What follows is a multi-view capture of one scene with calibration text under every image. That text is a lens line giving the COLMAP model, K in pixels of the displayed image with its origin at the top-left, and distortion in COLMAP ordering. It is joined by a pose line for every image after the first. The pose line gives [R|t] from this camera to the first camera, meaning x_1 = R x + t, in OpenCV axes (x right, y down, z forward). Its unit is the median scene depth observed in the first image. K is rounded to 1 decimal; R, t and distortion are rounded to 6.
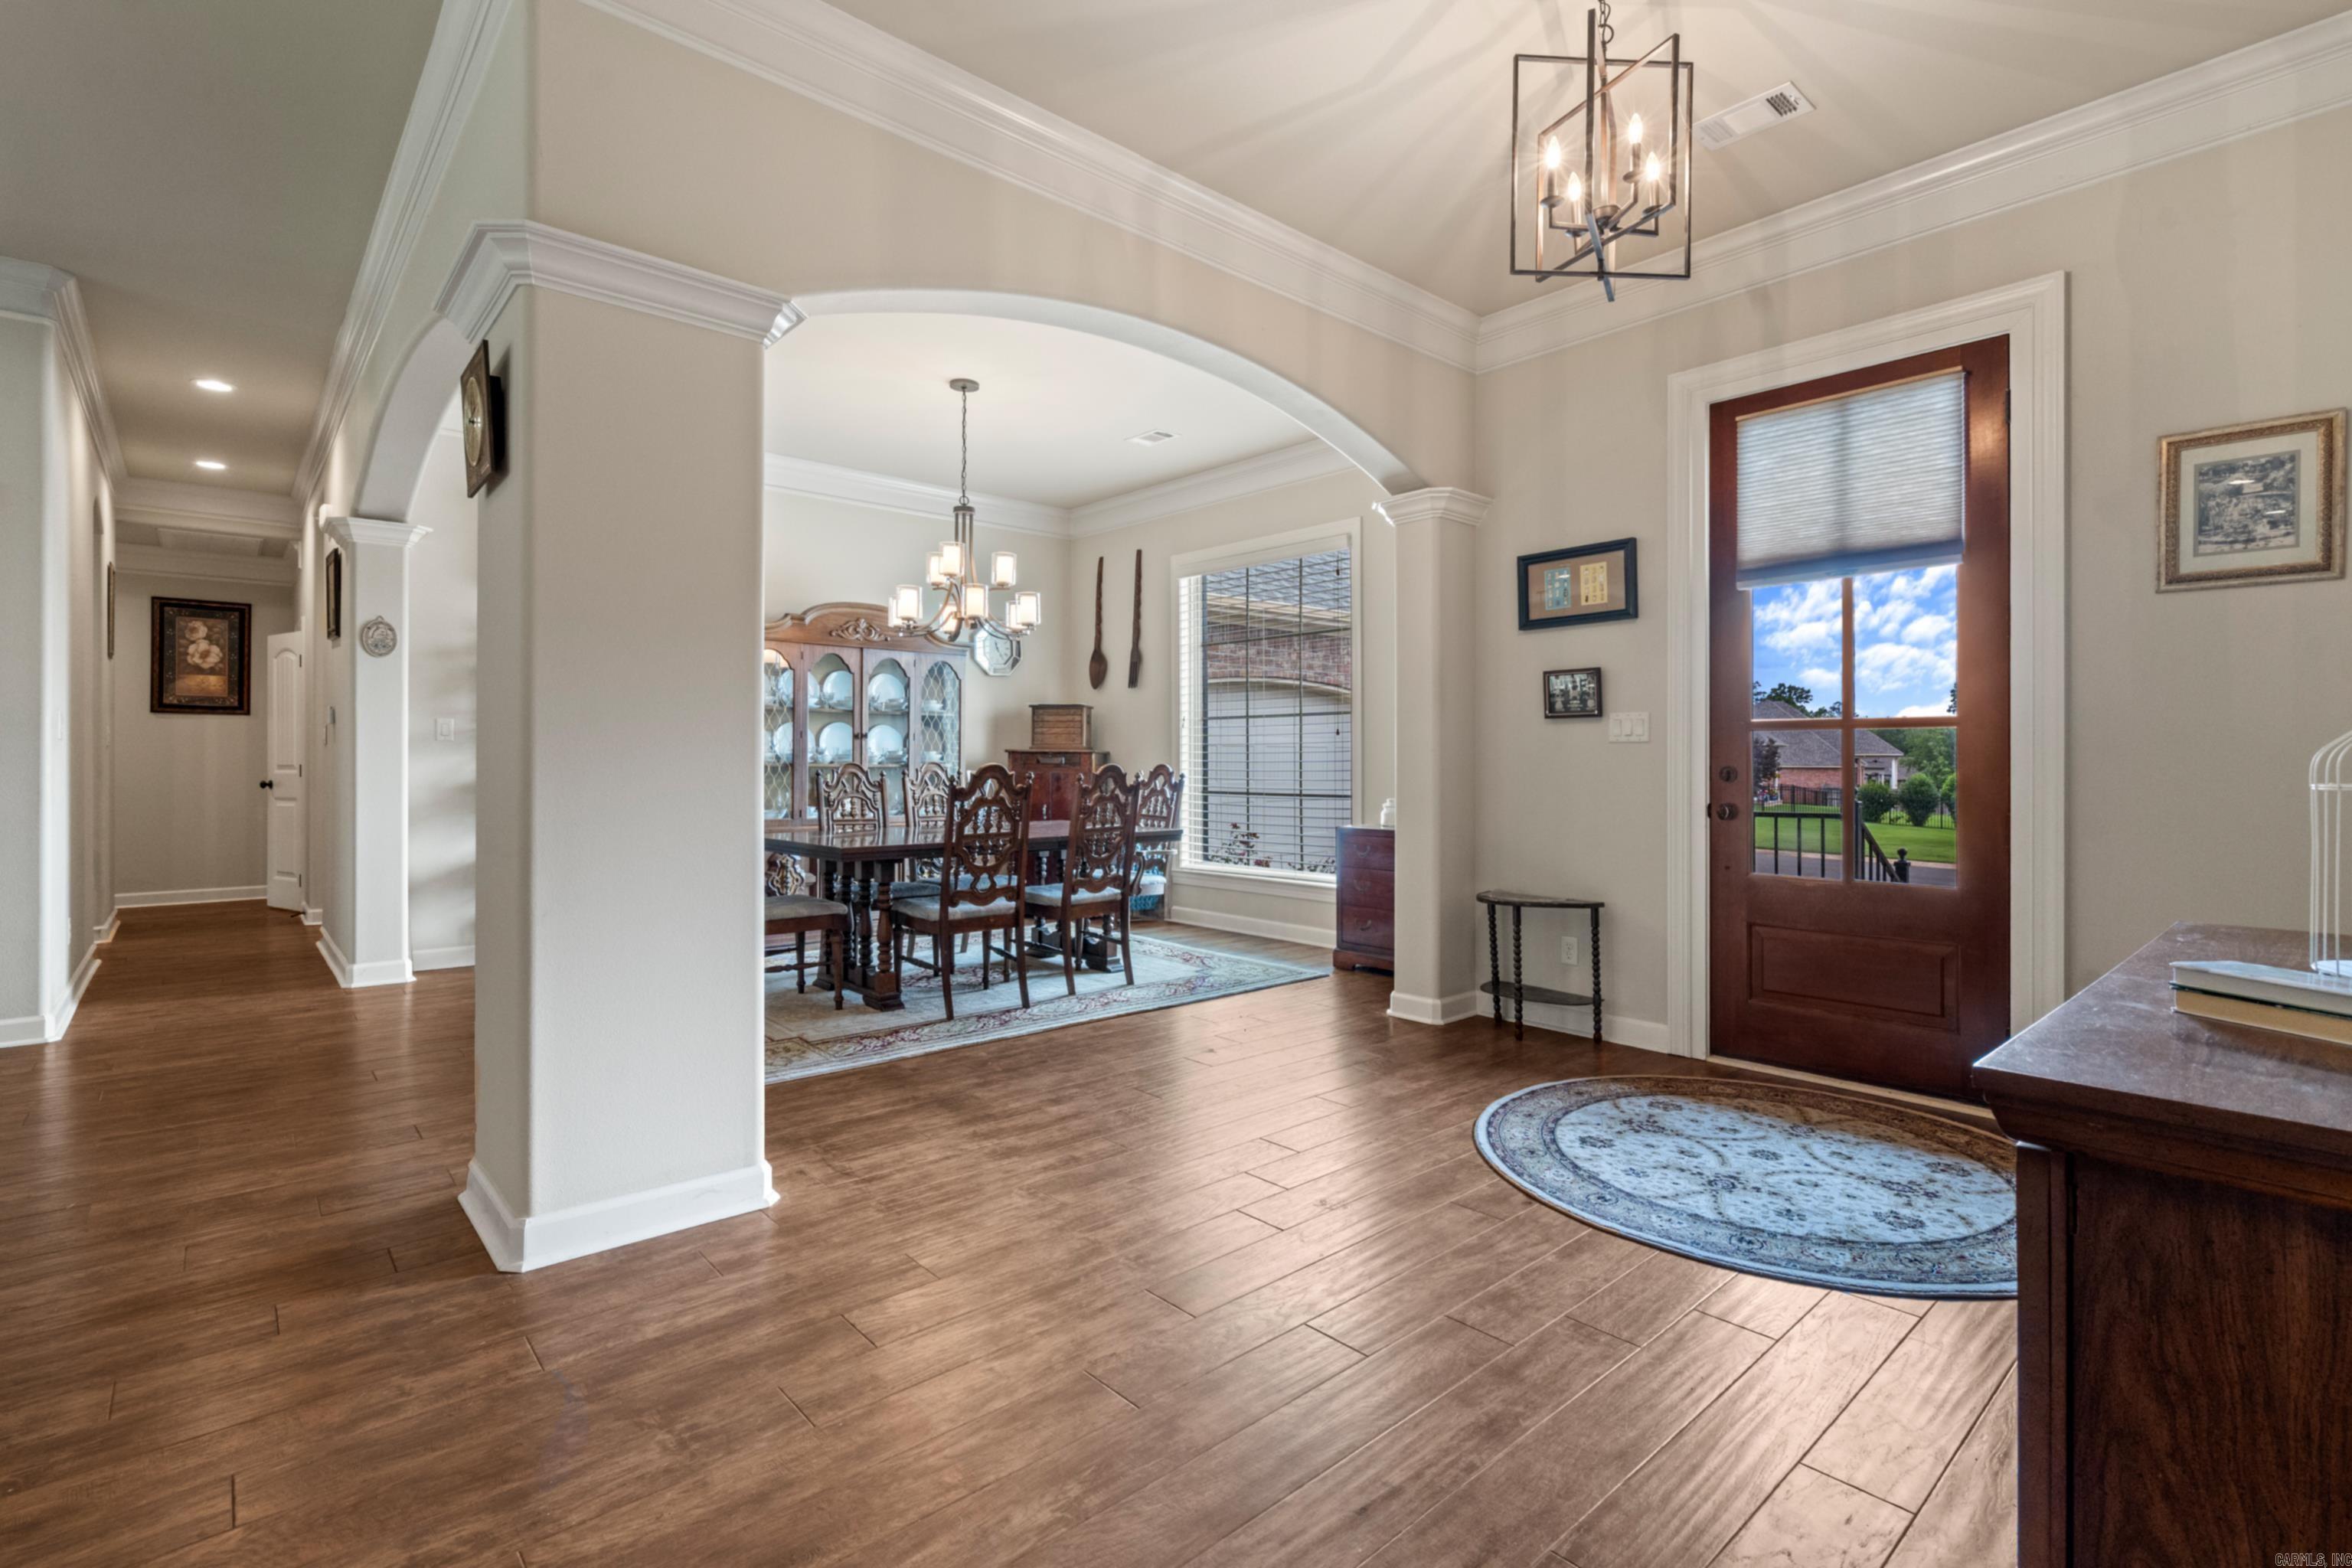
lens RADIAL K [[1072.5, 0, 1173.8], [0, 1072.5, 794.6], [0, 0, 1]] dist [-0.007274, 0.003854]
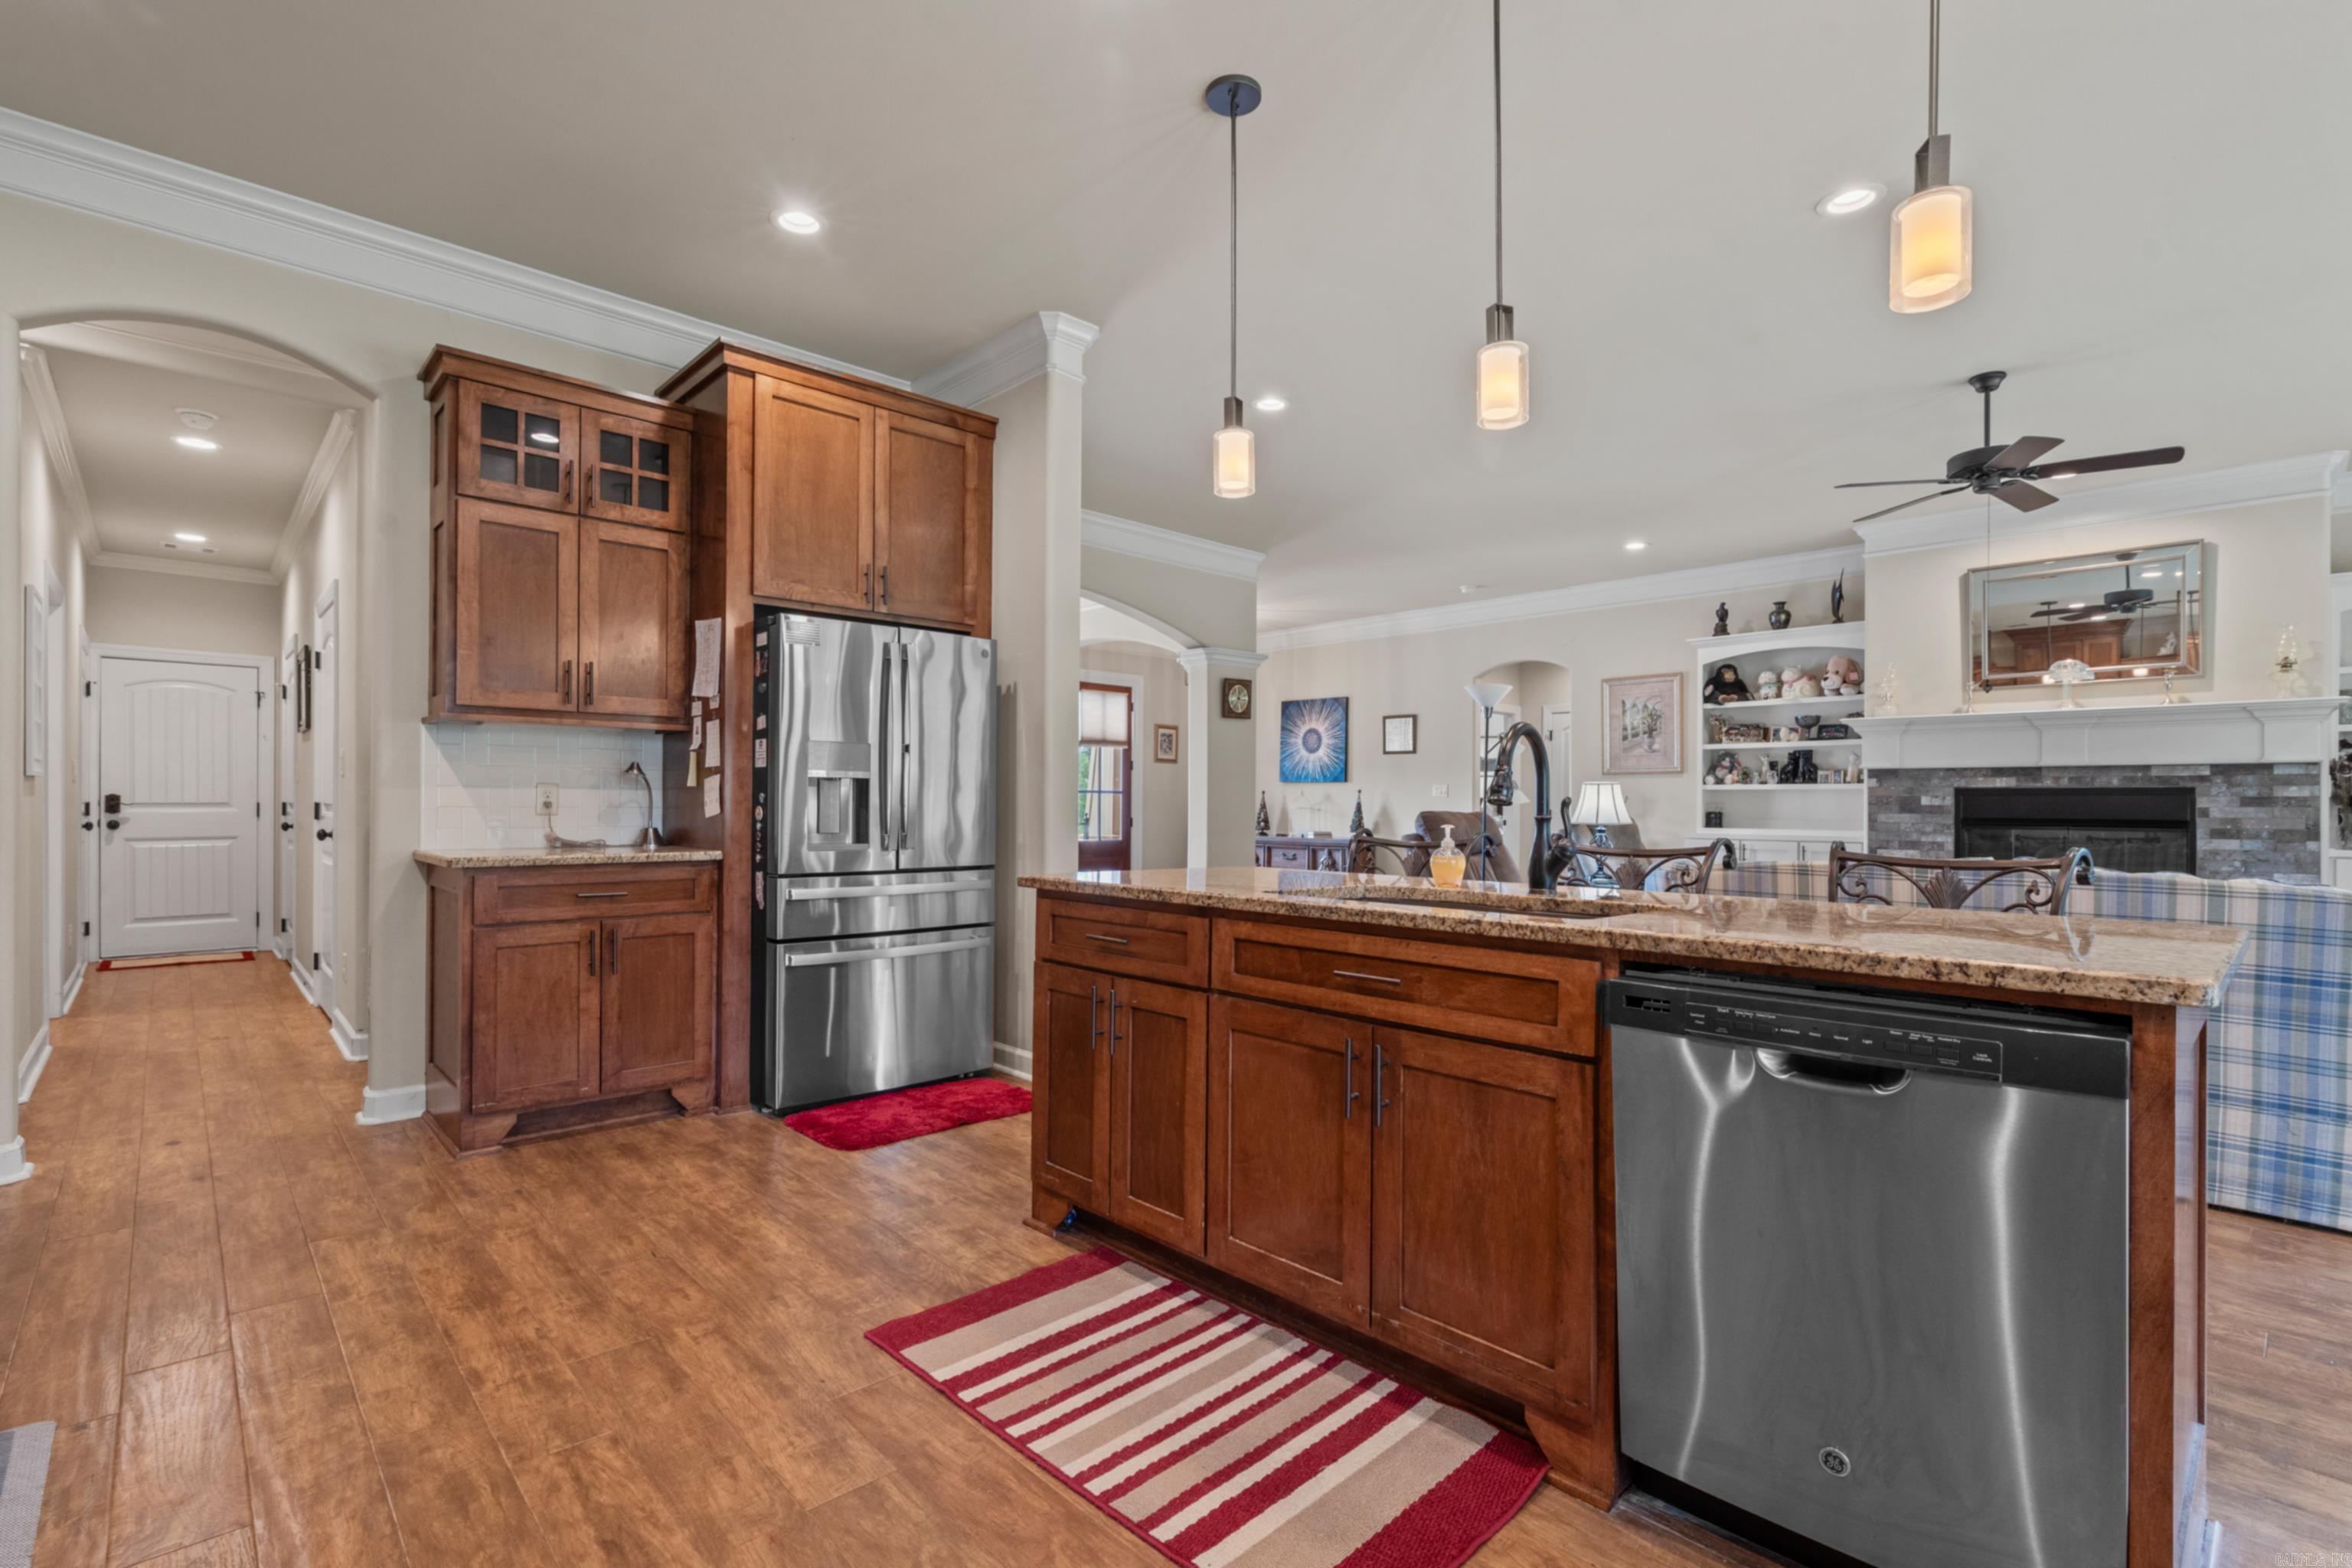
lens RADIAL K [[1072.5, 0, 1157.2], [0, 1072.5, 806.5], [0, 0, 1]] dist [-0.007274, 0.003854]
pose [[-0.014369, -0.002434, 0.999894, -3.274103], [0.023307, 0.999725, 0.002769, -0.028729], [-0.999625, 0.023345, -0.014309, 1.071527]]
